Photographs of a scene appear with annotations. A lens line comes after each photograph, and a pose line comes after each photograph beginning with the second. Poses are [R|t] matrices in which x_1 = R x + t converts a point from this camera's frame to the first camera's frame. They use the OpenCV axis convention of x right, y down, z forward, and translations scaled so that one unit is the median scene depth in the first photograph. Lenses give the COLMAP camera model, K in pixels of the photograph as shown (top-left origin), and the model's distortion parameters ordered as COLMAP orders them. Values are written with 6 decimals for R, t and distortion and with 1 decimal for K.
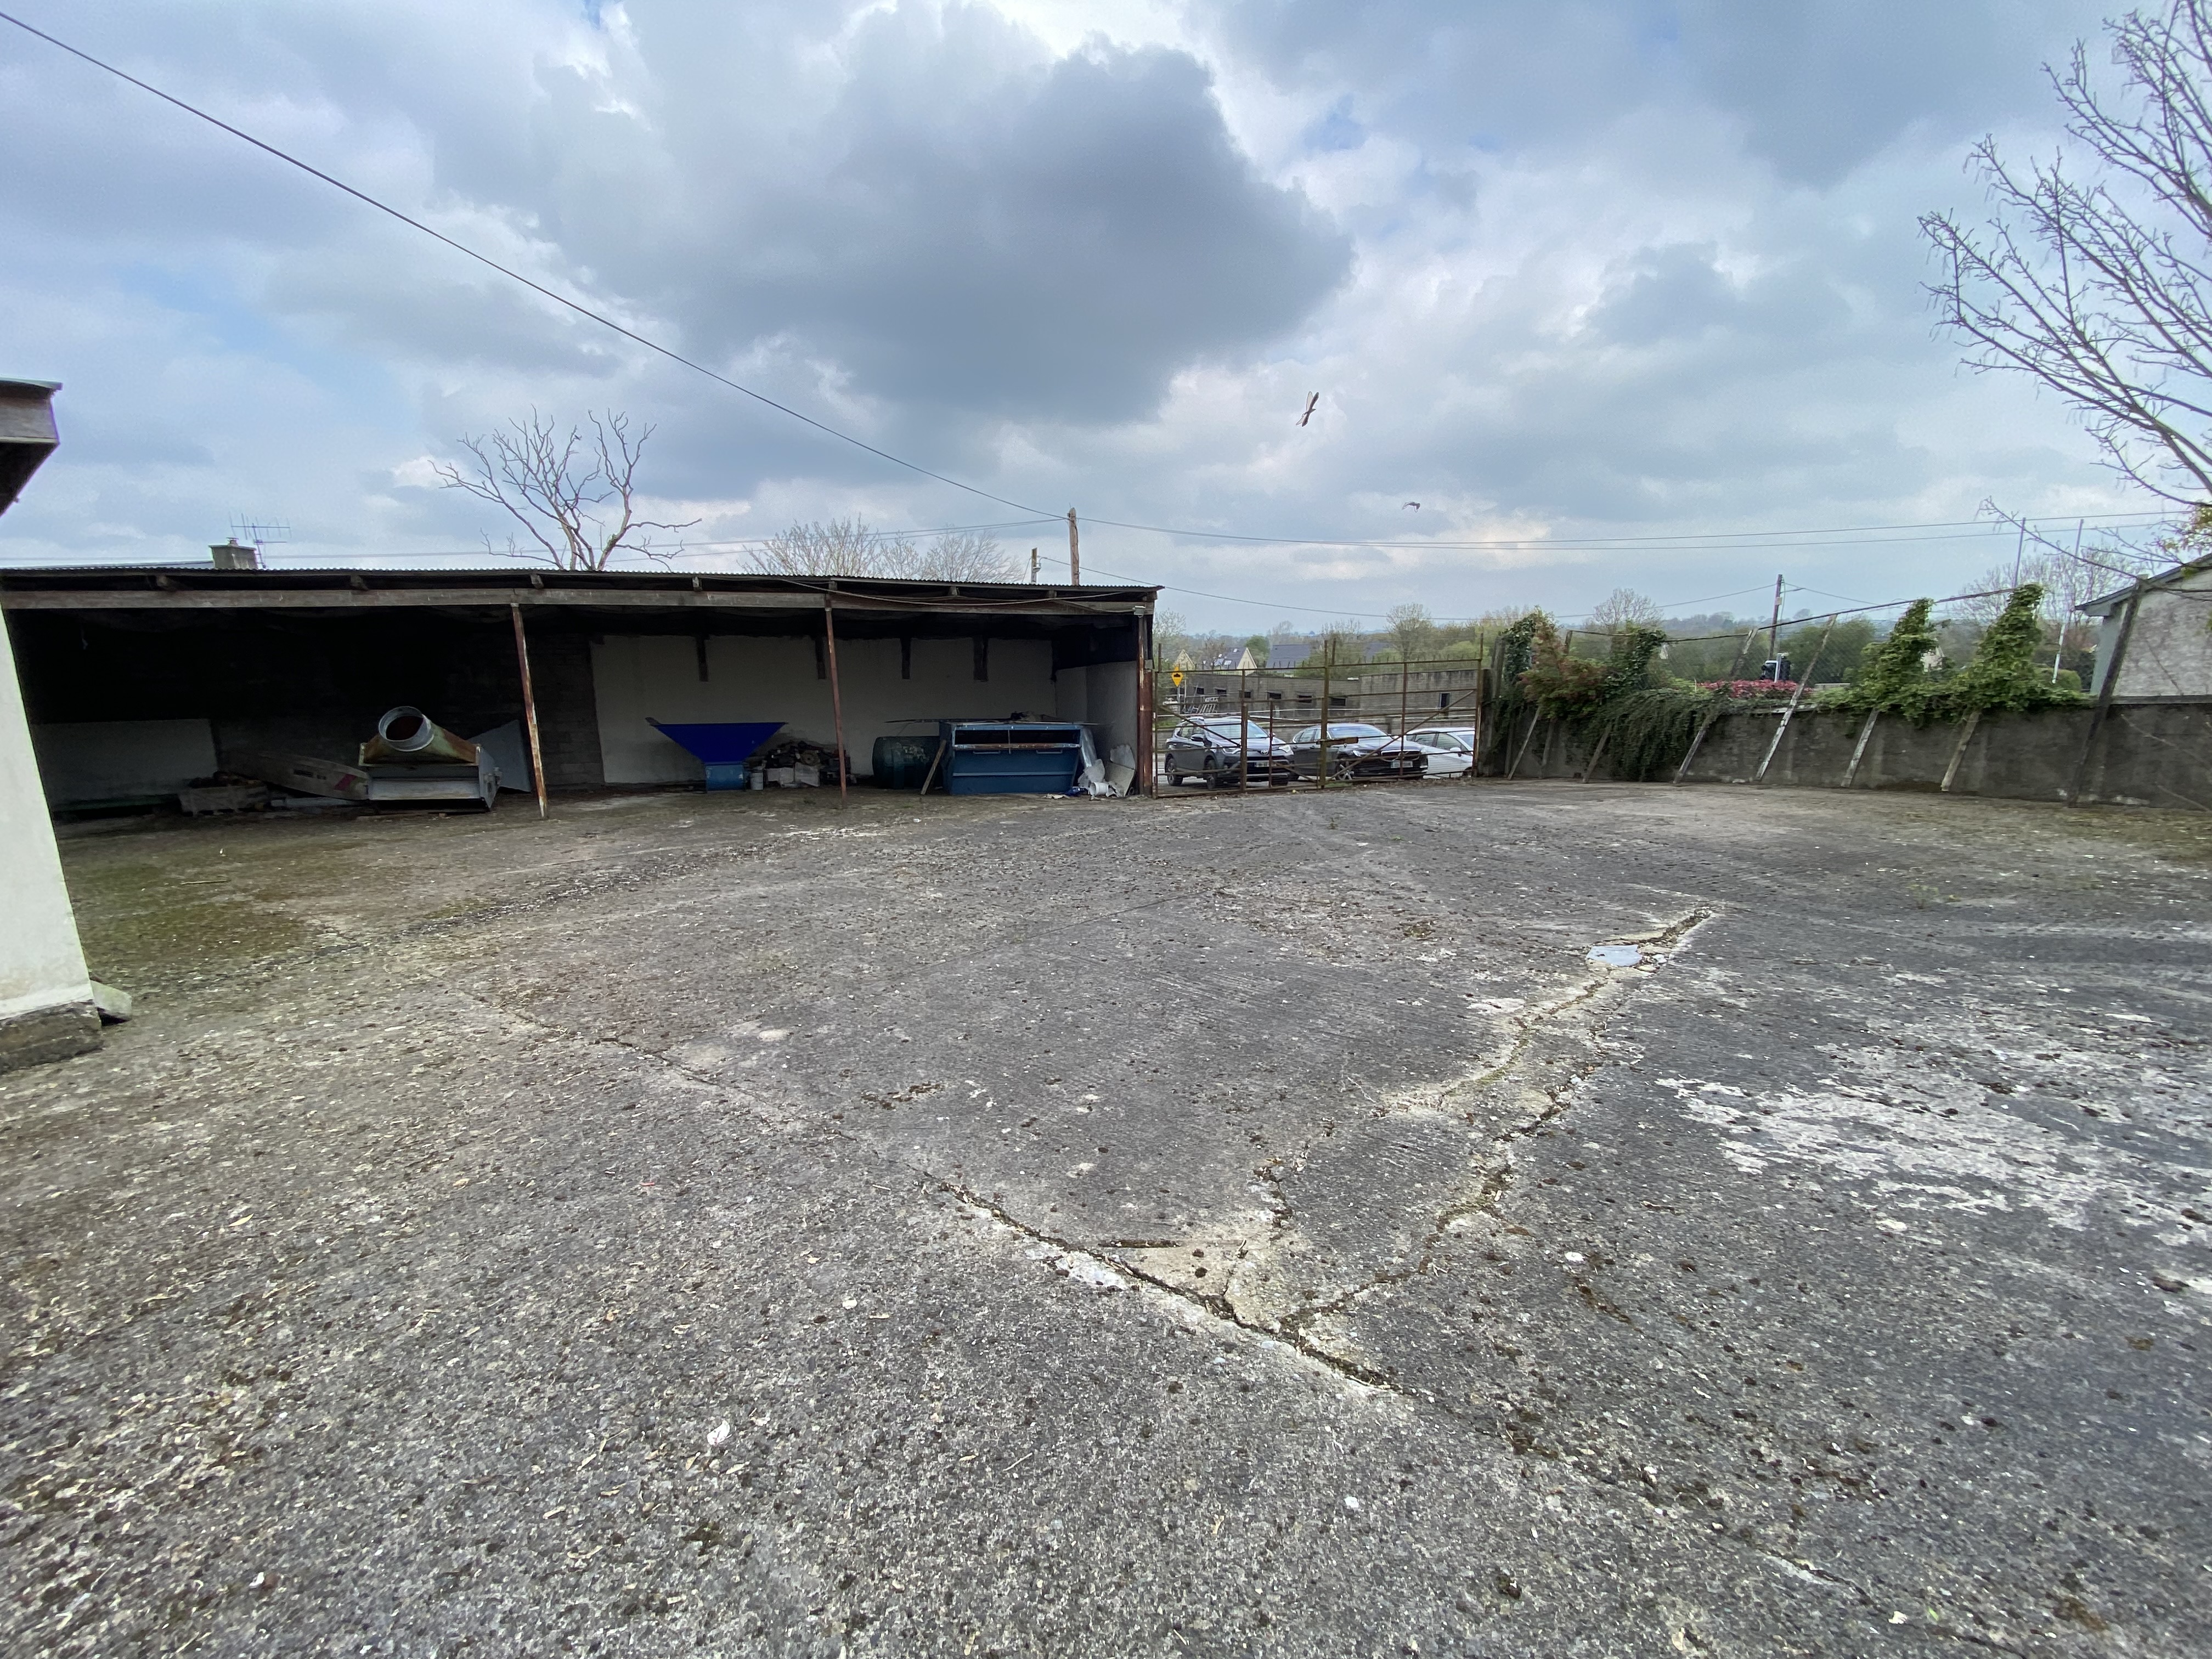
lens RADIAL K [[879.0, 0, 1104.7], [0, 879.0, 818.7], [0, 0, 1]] dist [0.034408, -0.025045]
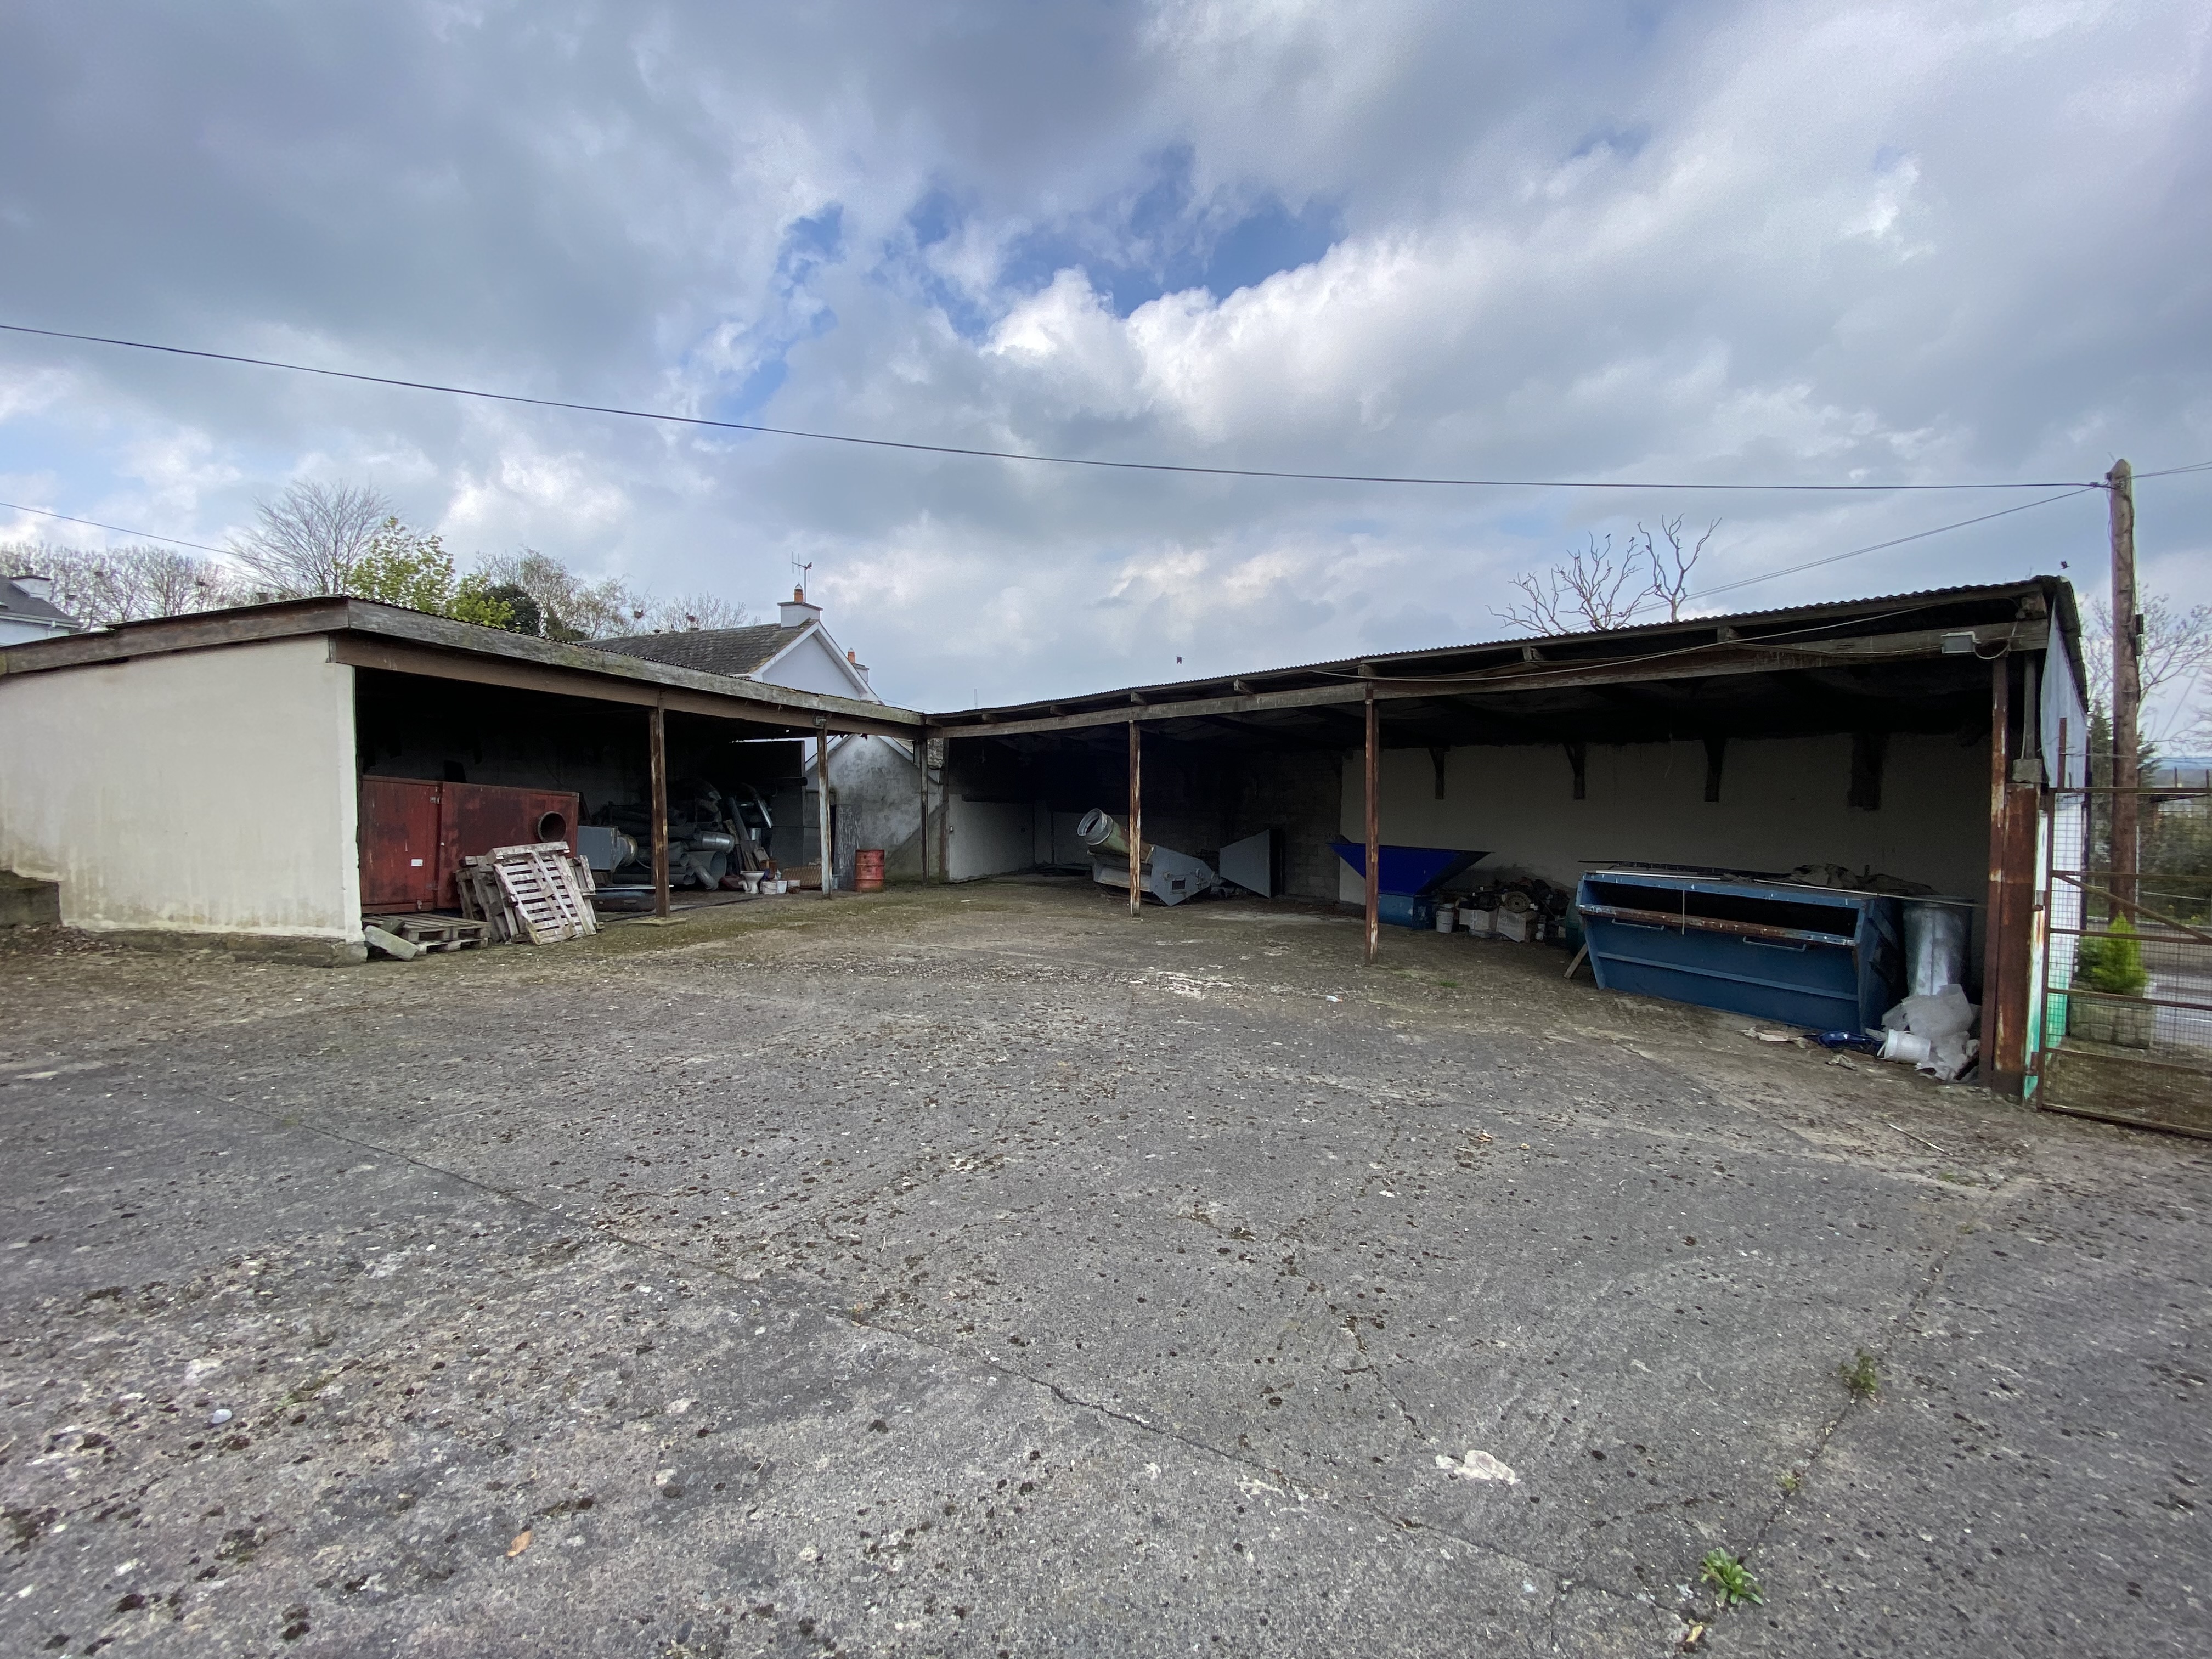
lens RADIAL K [[879.0, 0, 1104.7], [0, 879.0, 818.7], [0, 0, 1]] dist [0.034408, -0.025045]
pose [[0.356209, 0.039356, -0.933577, 0.558719], [-0.177281, 0.983812, -0.026168, -0.133272], [0.917435, 0.174827, 0.357420, 0.928698]]
